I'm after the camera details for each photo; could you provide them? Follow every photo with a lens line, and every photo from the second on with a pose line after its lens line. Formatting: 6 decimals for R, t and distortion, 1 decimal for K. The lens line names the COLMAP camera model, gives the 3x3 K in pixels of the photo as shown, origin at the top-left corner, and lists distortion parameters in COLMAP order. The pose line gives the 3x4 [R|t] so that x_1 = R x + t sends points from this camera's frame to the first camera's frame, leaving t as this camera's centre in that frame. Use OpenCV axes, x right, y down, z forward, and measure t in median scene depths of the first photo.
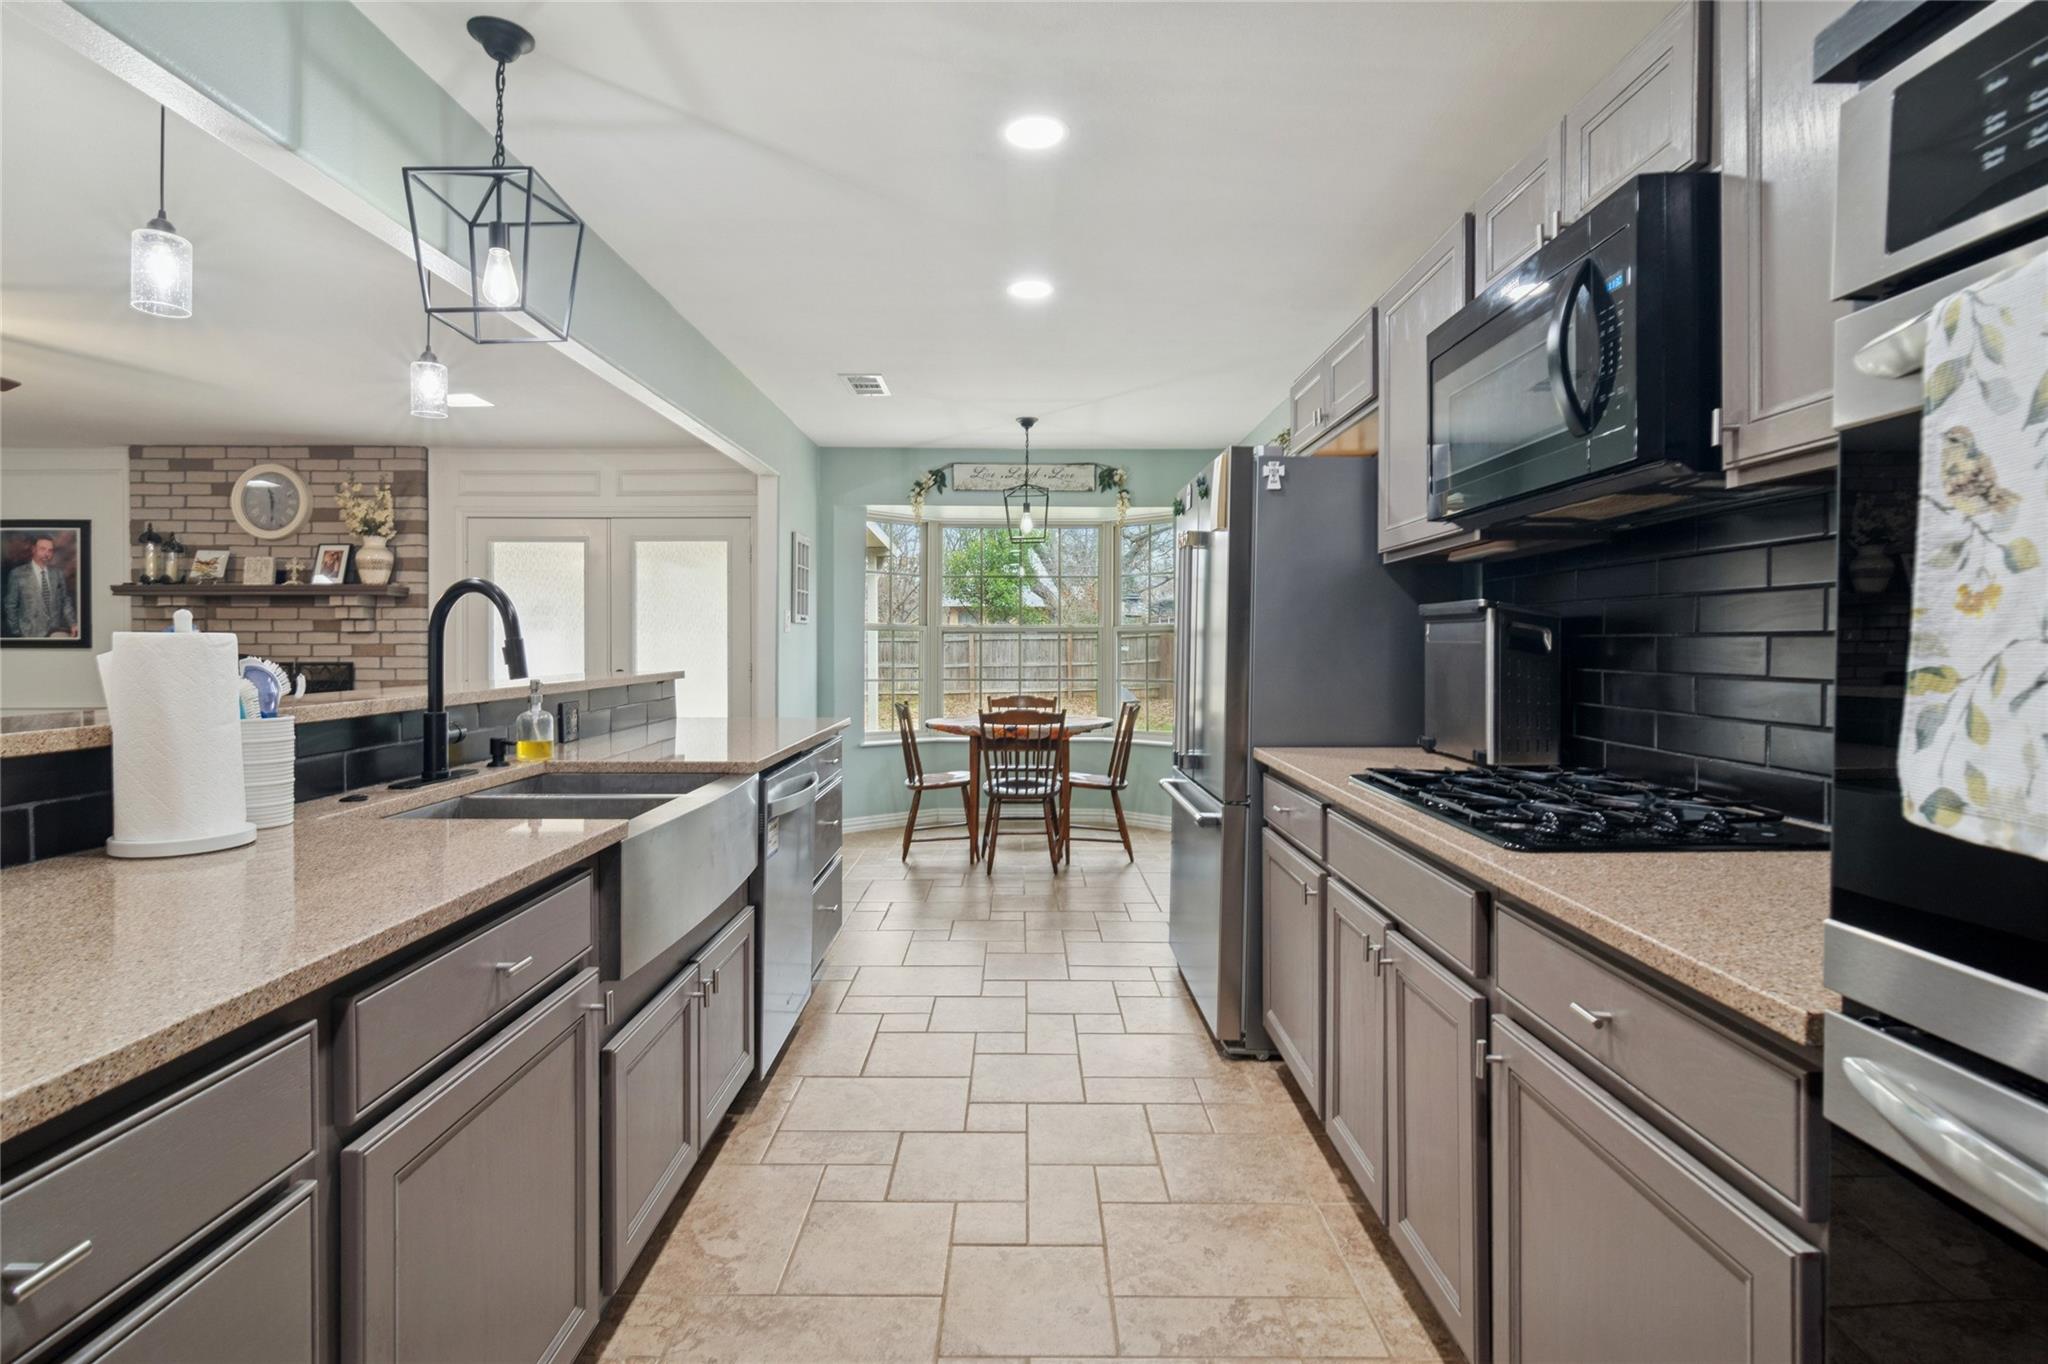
lens RADIAL K [[997.0, 0, 1028.6], [0, 997.0, 638.1], [0, 0, 1]] dist [0.003120, -0.000052]
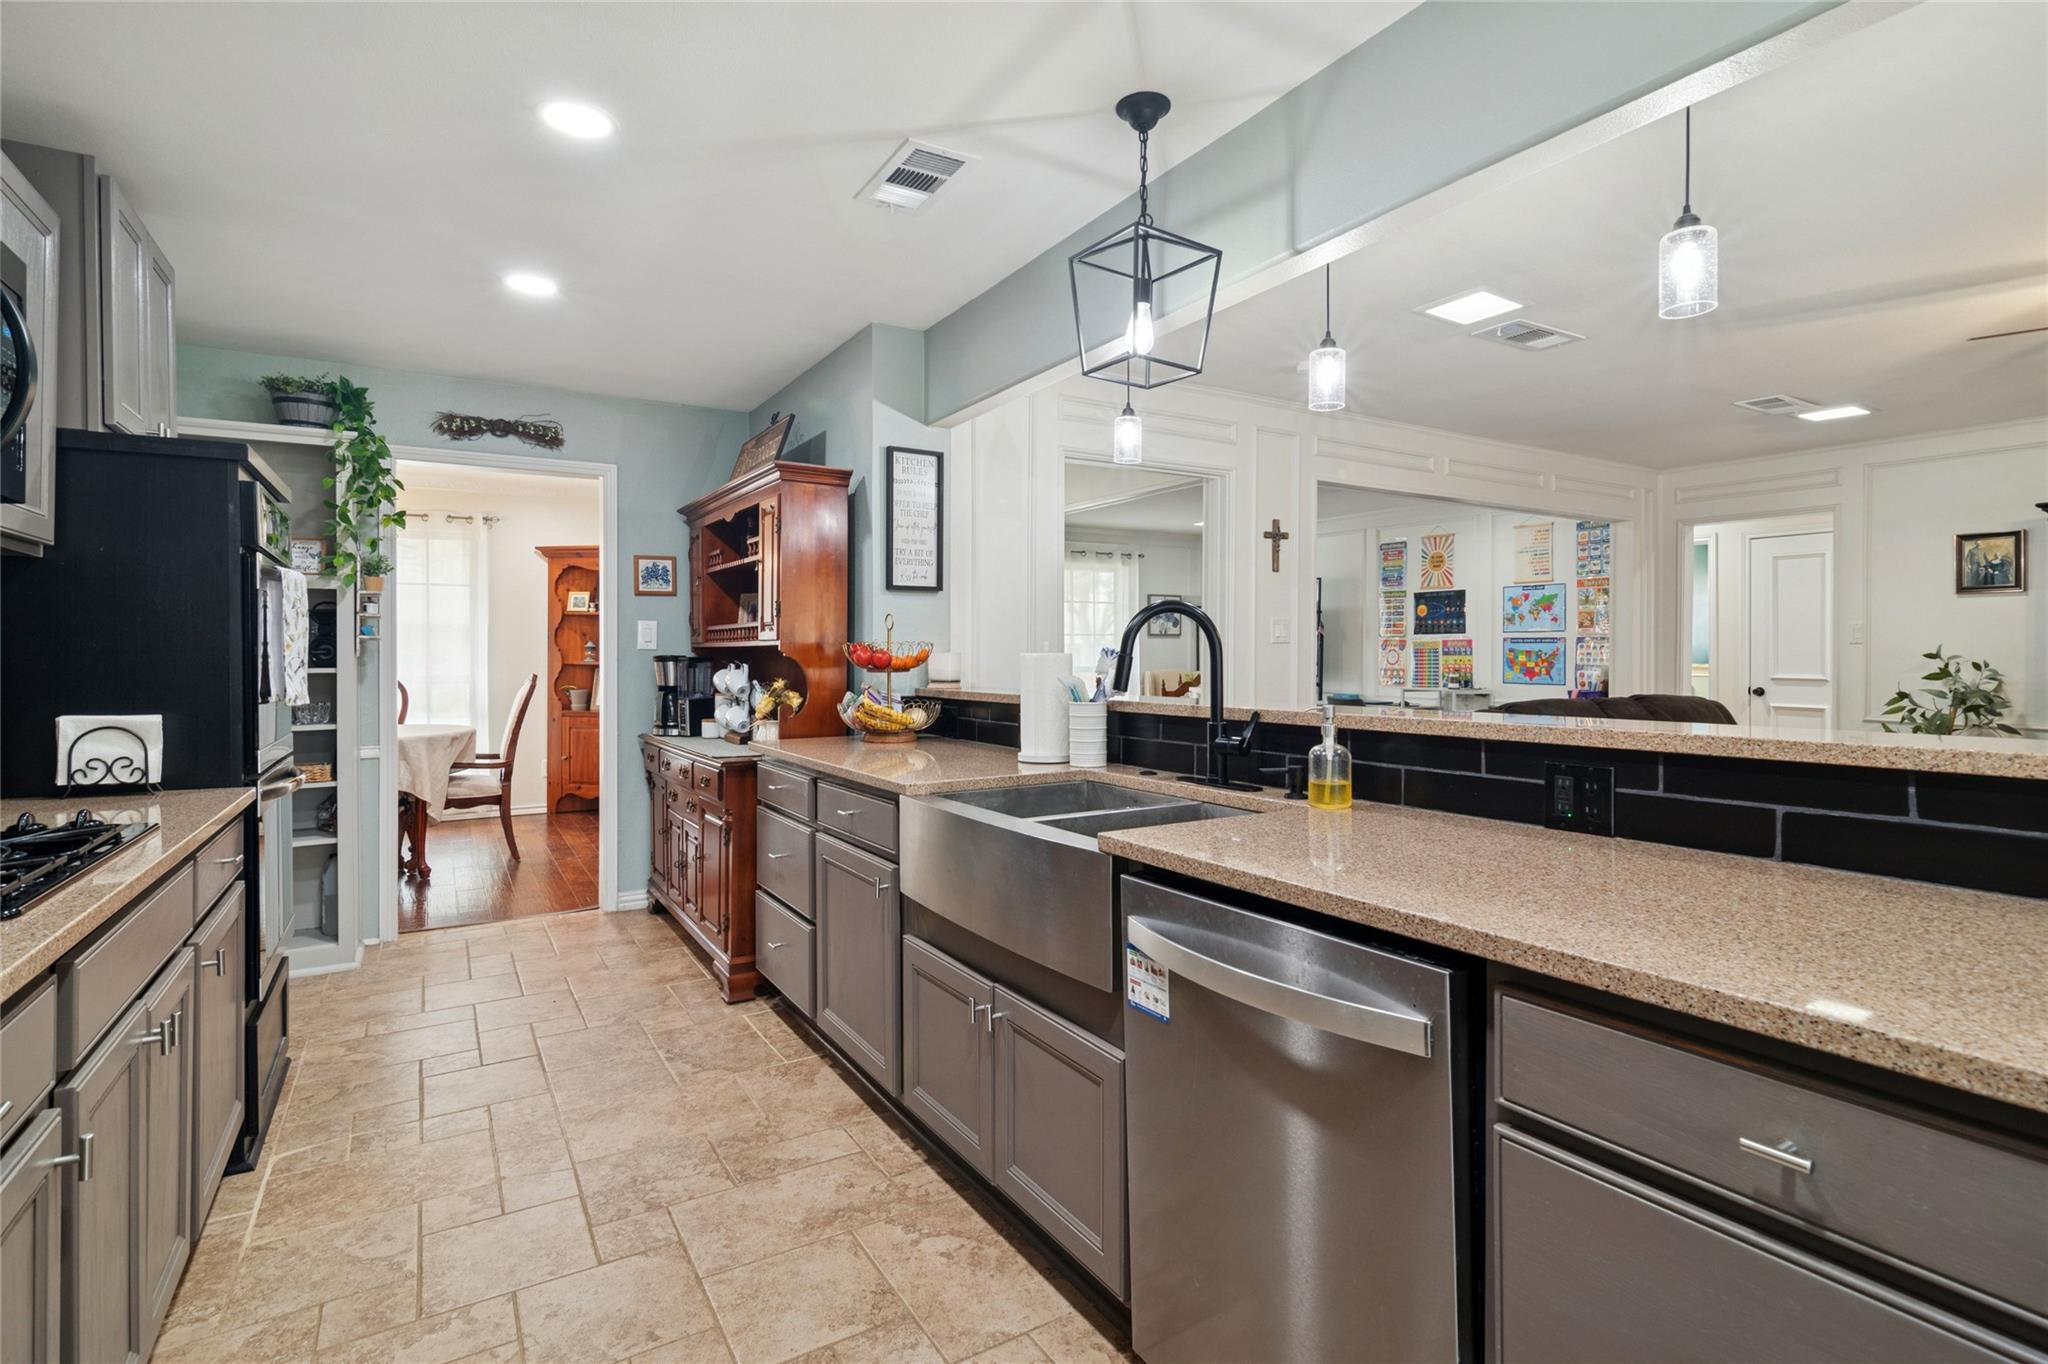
lens RADIAL K [[997.0, 0, 1026.3], [0, 997.0, 661.1], [0, 0, 1]] dist [0.003120, -0.000052]
pose [[-0.858582, 0.006647, -0.512633, 0.148492], [0.002447, 0.999958, 0.008867, 0.000397], [0.512670, 0.006359, -0.858562, 2.009702]]
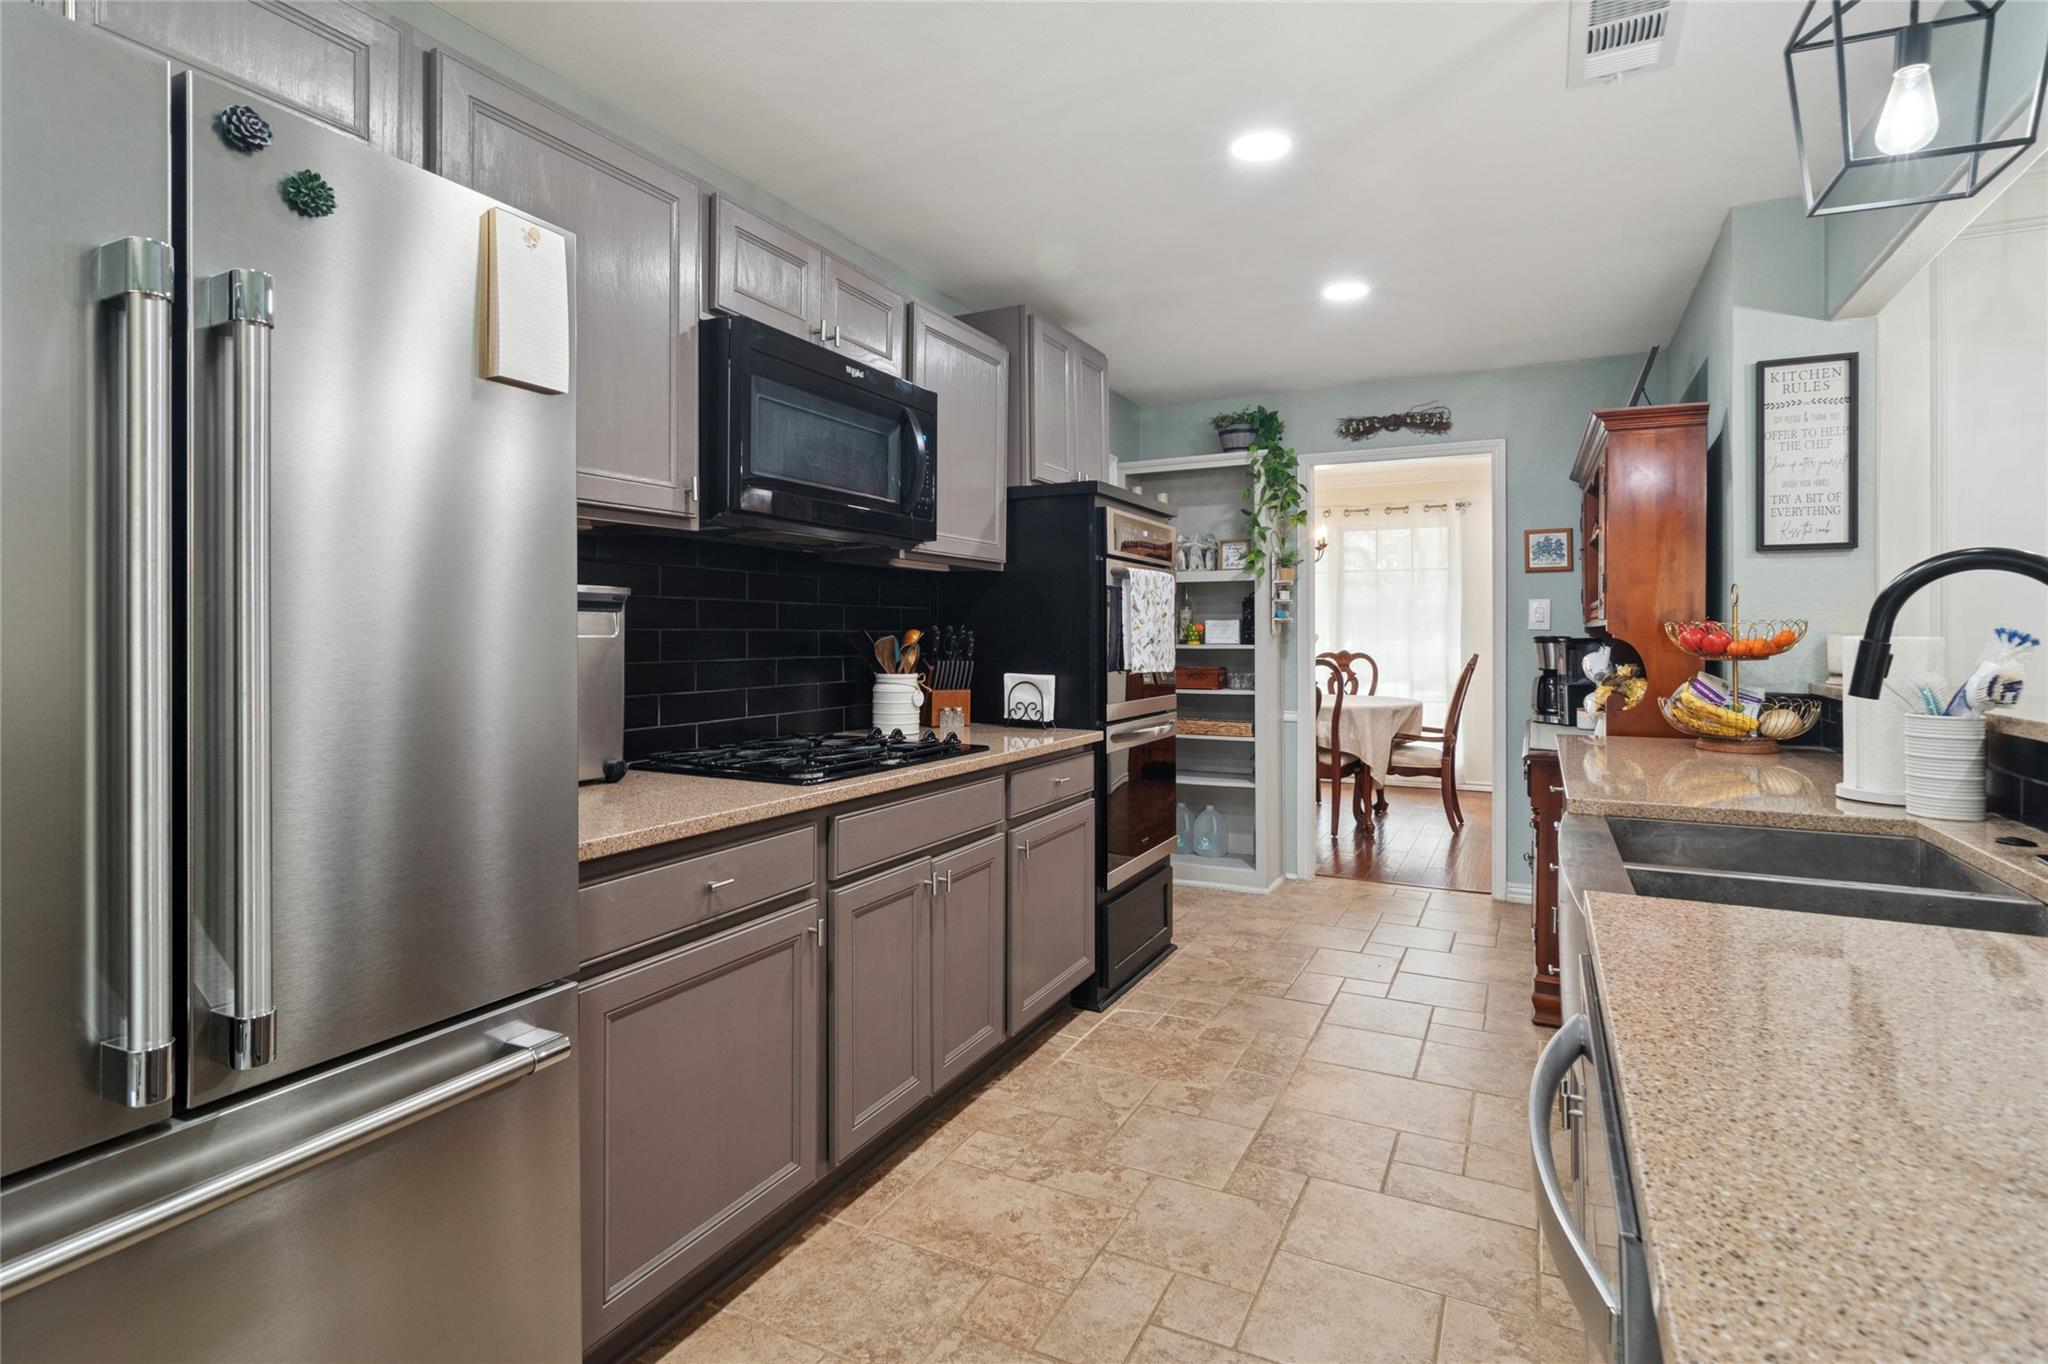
lens RADIAL K [[997.0, 0, 1036.8], [0, 997.0, 637.4], [0, 0, 1]] dist [0.003120, -0.000052]
pose [[-0.889716, -0.002951, 0.456505, -0.332055], [-0.000581, 0.999986, 0.005333, -0.002179], [-0.456514, 0.004480, -0.889705, 2.003415]]
